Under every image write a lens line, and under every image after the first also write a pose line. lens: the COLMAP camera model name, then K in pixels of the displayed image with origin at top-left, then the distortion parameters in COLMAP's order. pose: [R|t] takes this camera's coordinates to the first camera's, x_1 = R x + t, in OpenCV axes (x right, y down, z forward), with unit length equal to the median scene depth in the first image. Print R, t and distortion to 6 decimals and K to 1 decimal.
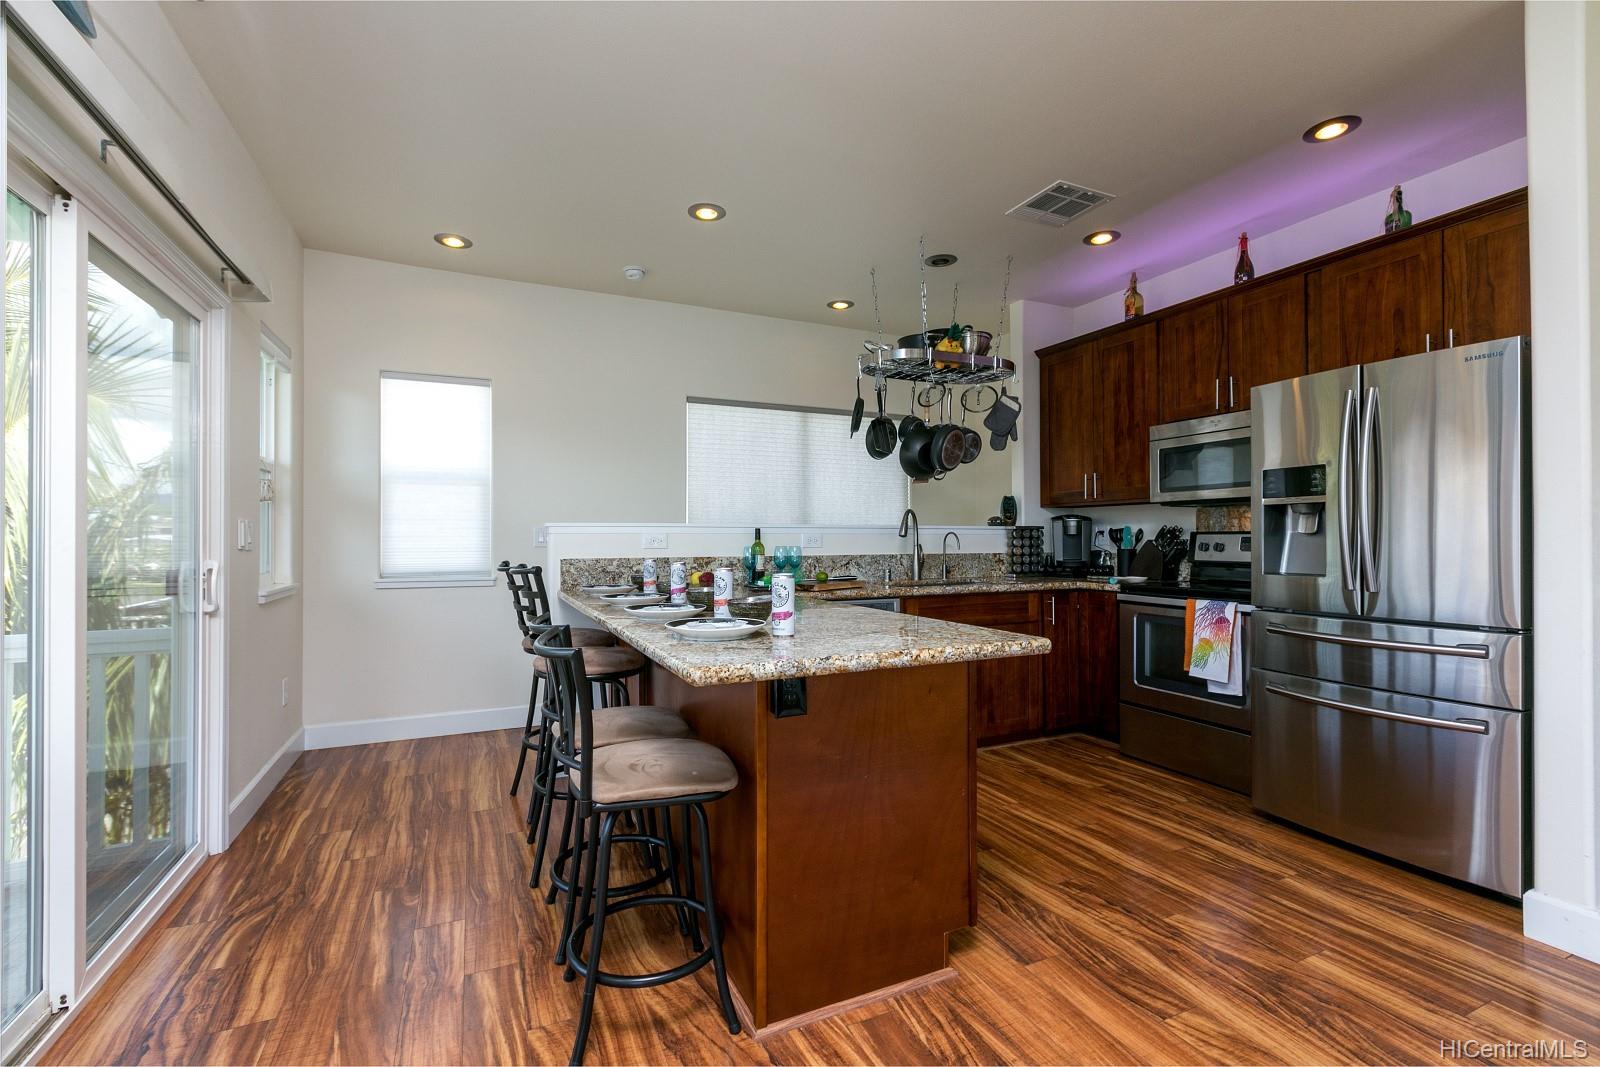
lens RADIAL K [[703.3, 0, 800.3], [0, 703.3, 537.3], [0, 0, 1]] dist [-0.002784, -0.000706]
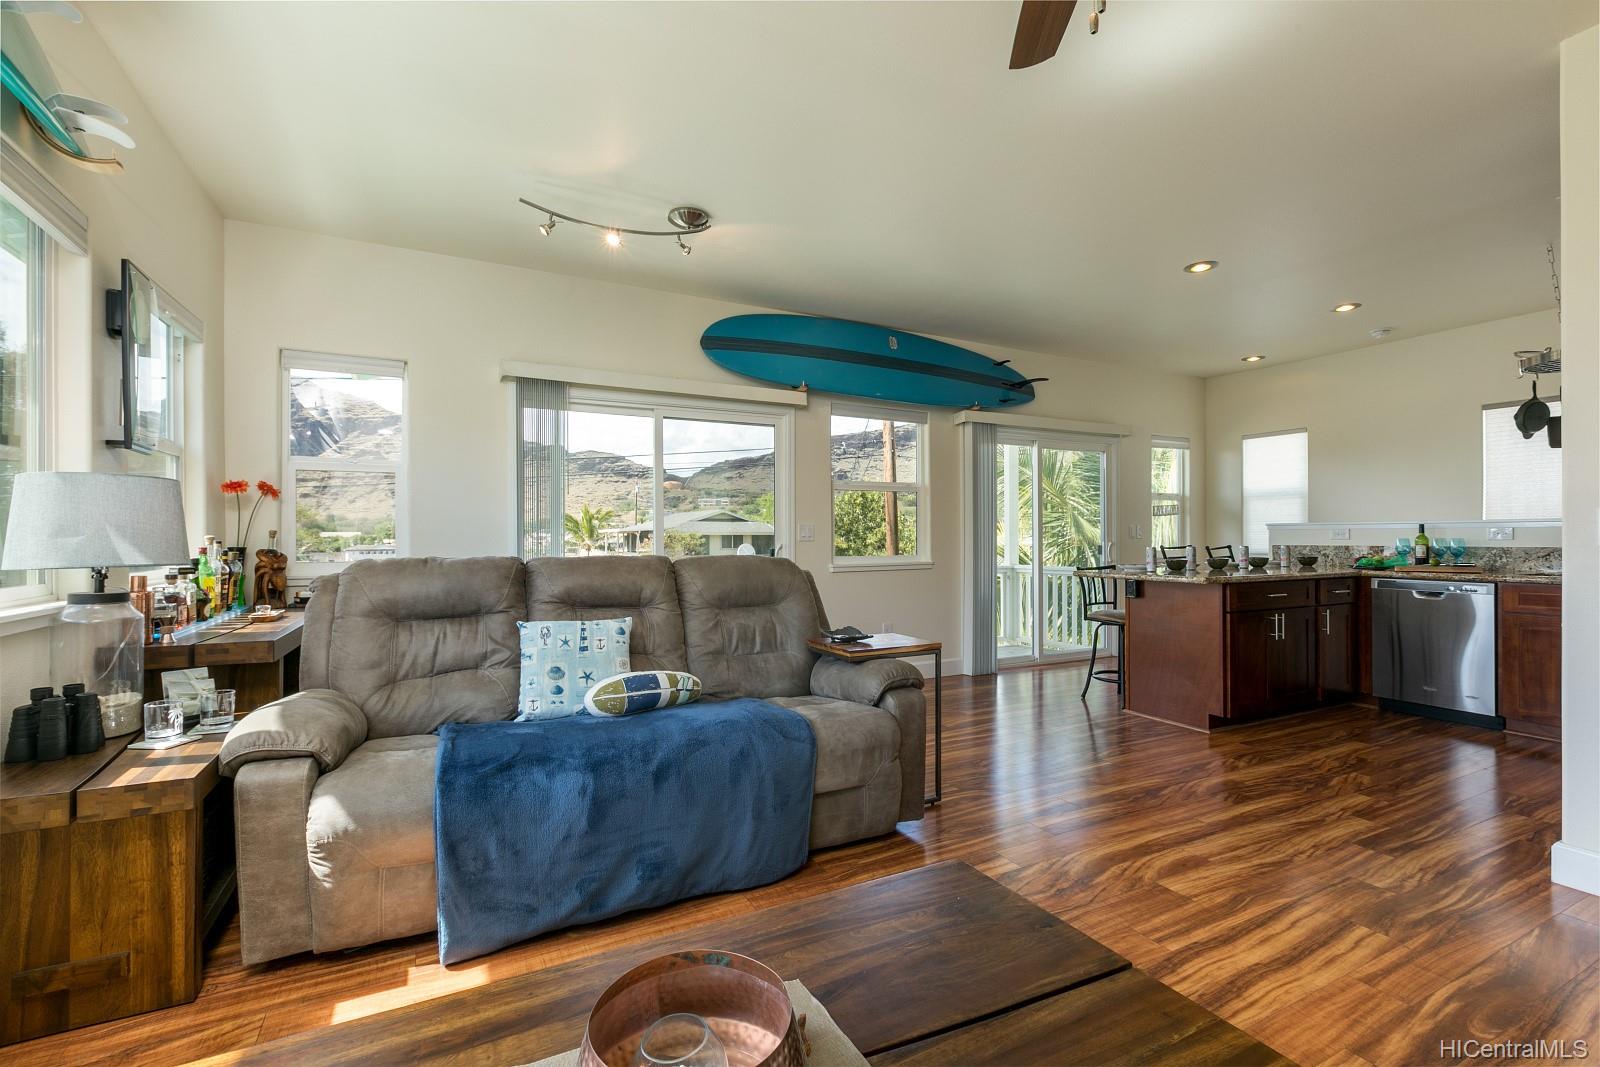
lens RADIAL K [[703.3, 0, 797.8], [0, 703.3, 534.7], [0, 0, 1]] dist [-0.002784, -0.000706]
pose [[0.039911, 0.001166, -0.999203, 2.152131], [0.005439, 0.999984, 0.001384, -0.001765], [0.999188, -0.005490, 0.039904, -0.329161]]
